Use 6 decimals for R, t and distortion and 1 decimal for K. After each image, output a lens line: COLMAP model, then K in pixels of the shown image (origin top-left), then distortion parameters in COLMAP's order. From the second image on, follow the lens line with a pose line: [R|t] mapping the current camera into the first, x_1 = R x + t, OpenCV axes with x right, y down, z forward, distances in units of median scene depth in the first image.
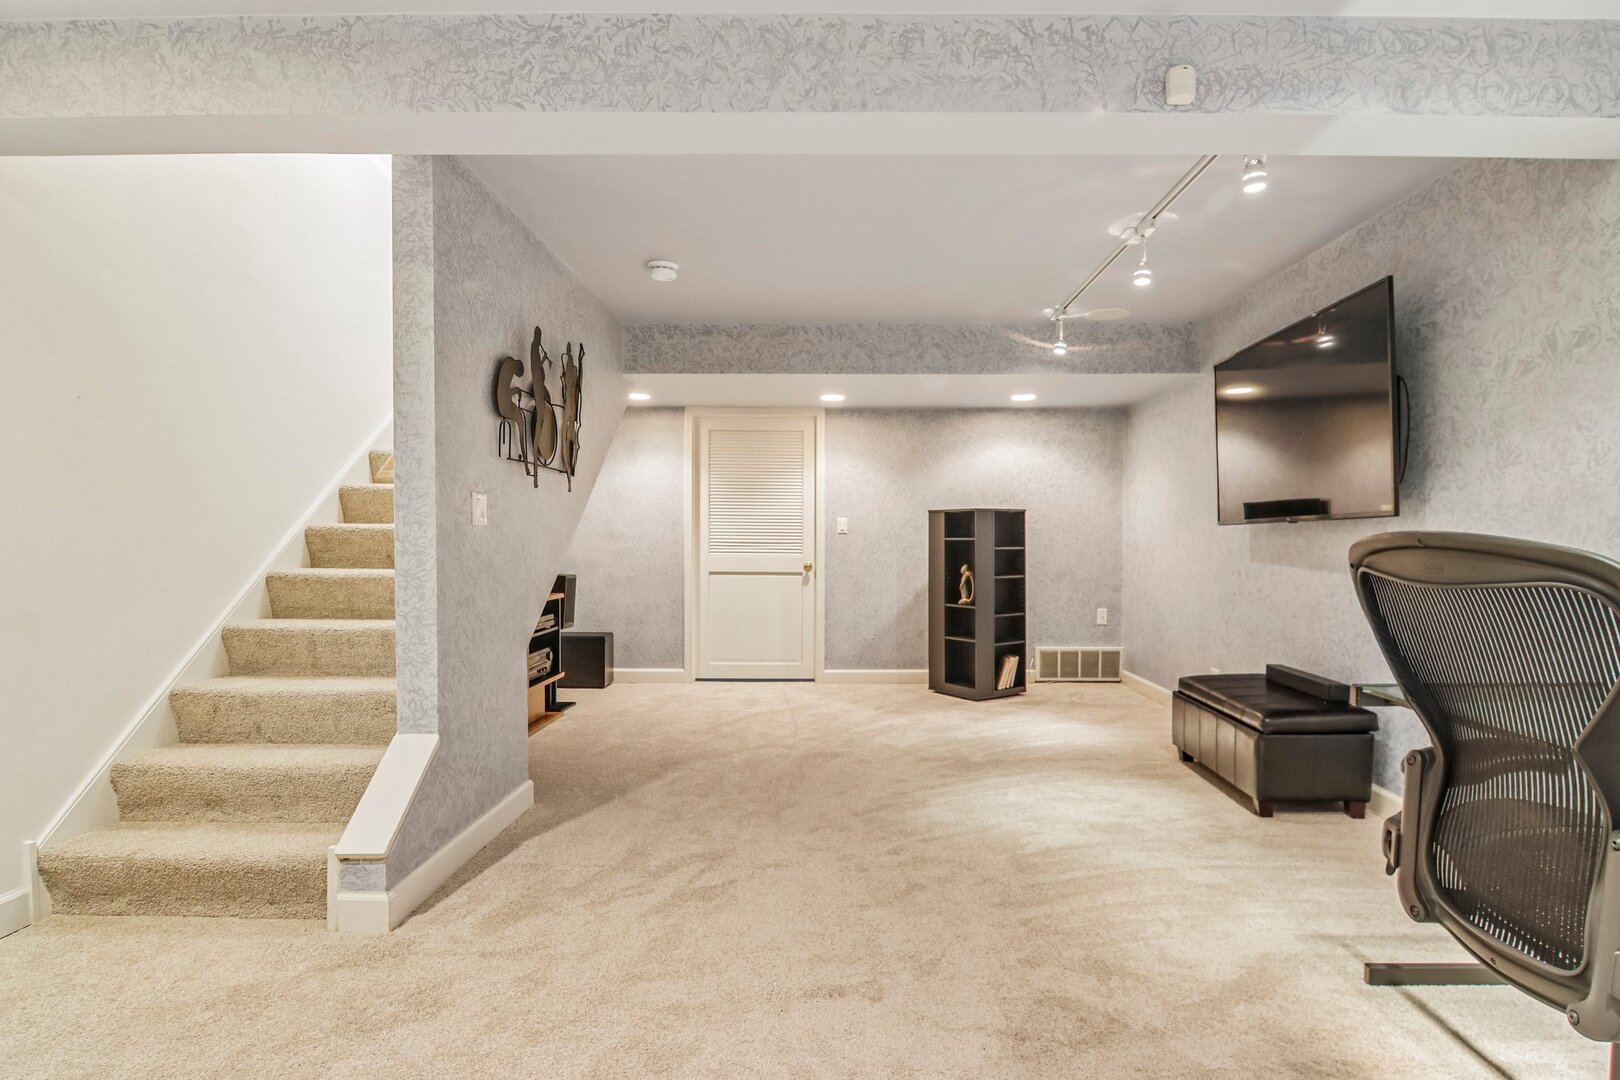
lens RADIAL K [[851.2, 0, 839.3], [0, 851.2, 547.7], [0, 0, 1]] dist [0.000510, -0.011617]
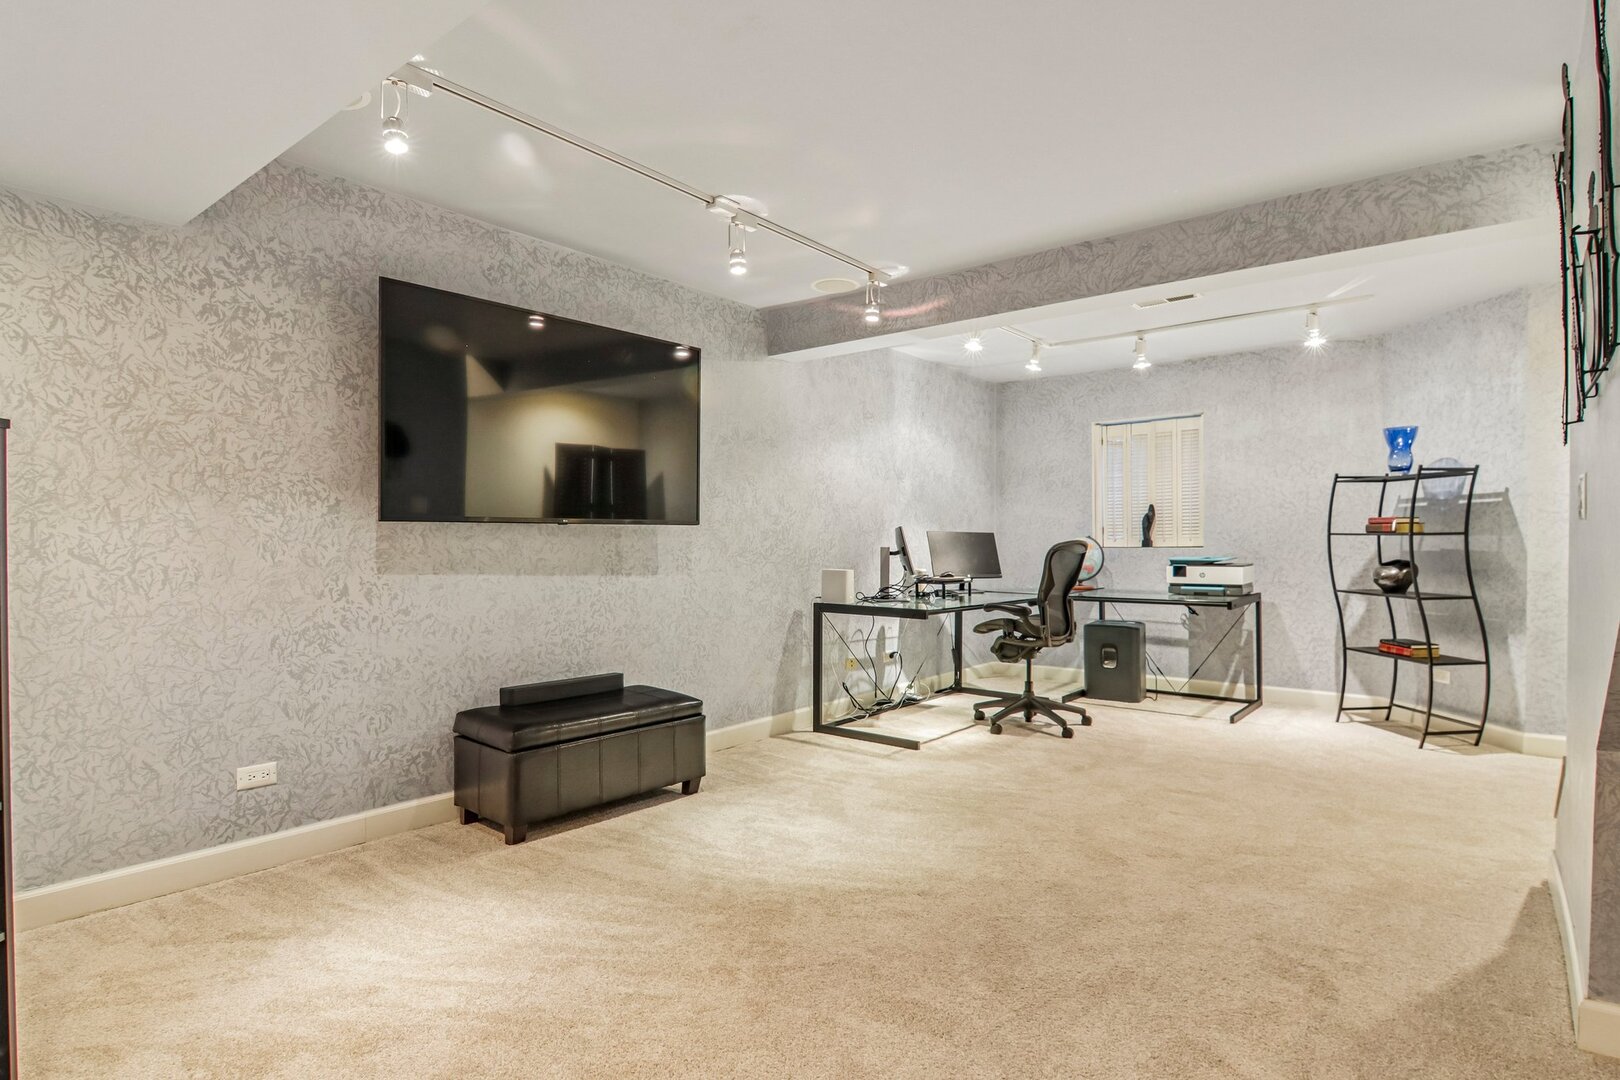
lens RADIAL K [[851.2, 0, 842.1], [0, 851.2, 548.7], [0, 0, 1]] dist [0.000510, -0.011617]
pose [[-0.795646, -0.003696, 0.605751, -0.278008], [0.006259, 0.999878, 0.014323, -0.013603], [-0.605730, 0.015187, -0.795526, 1.500368]]
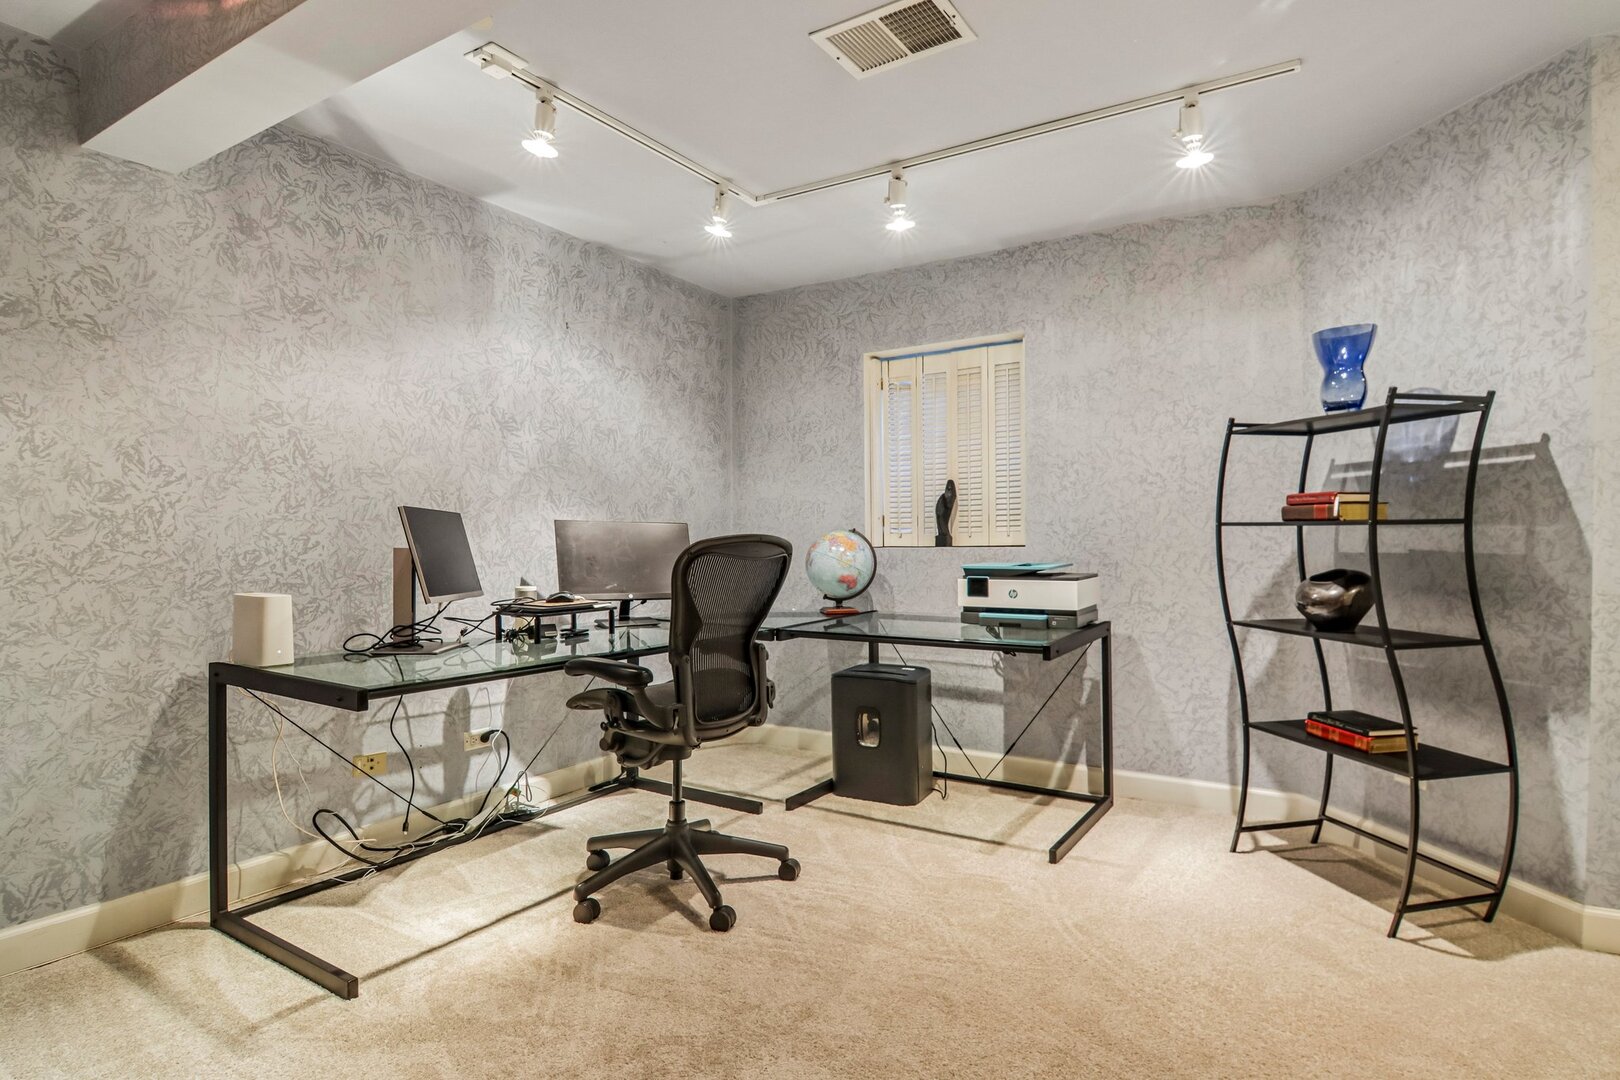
lens RADIAL K [[851.2, 0, 808.6], [0, 851.2, 546.3], [0, 0, 1]] dist [0.000510, -0.011617]
pose [[-0.842622, -0.002374, 0.538500, -0.177584], [0.006482, 0.999873, 0.014551, -0.006017], [-0.538466, 0.015751, -0.842500, 0.814166]]
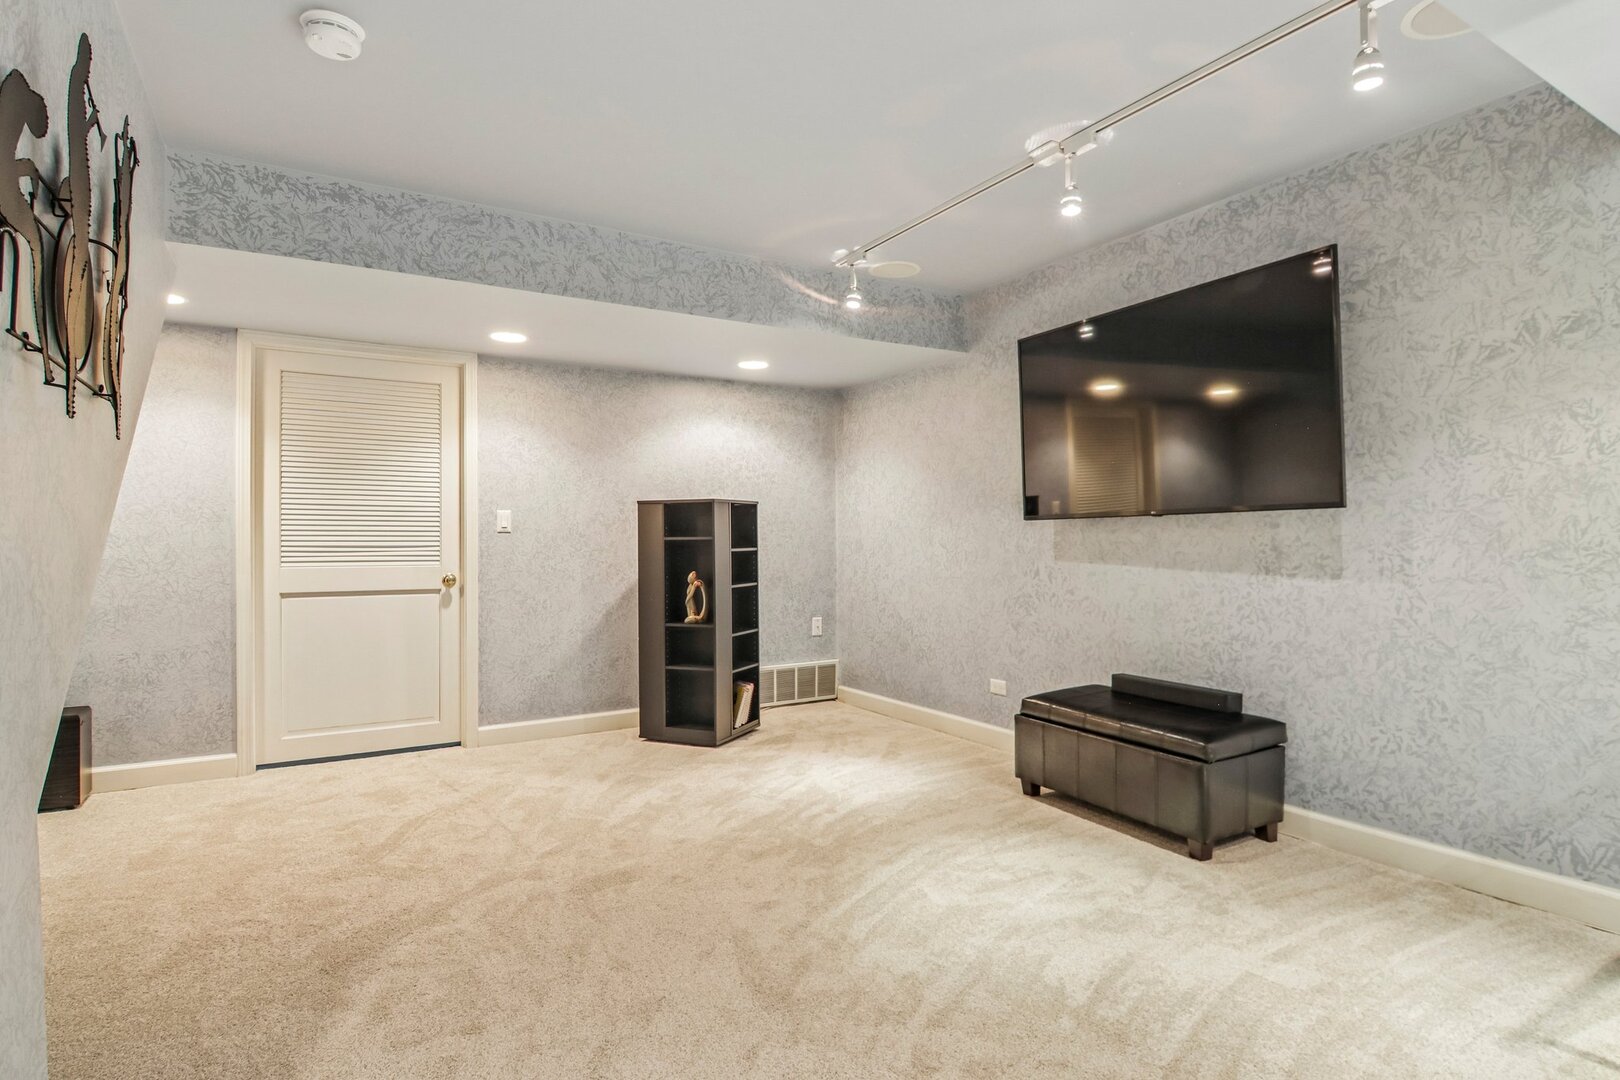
lens RADIAL K [[851.2, 0, 828.9], [0, 851.2, 532.1], [0, 0, 1]] dist [0.000510, -0.011617]
pose [[0.848720, -0.002585, 0.528836, -0.228588], [0.013077, 0.999785, -0.016100, -0.002635], [-0.528680, 0.020580, 0.848571, 0.400330]]
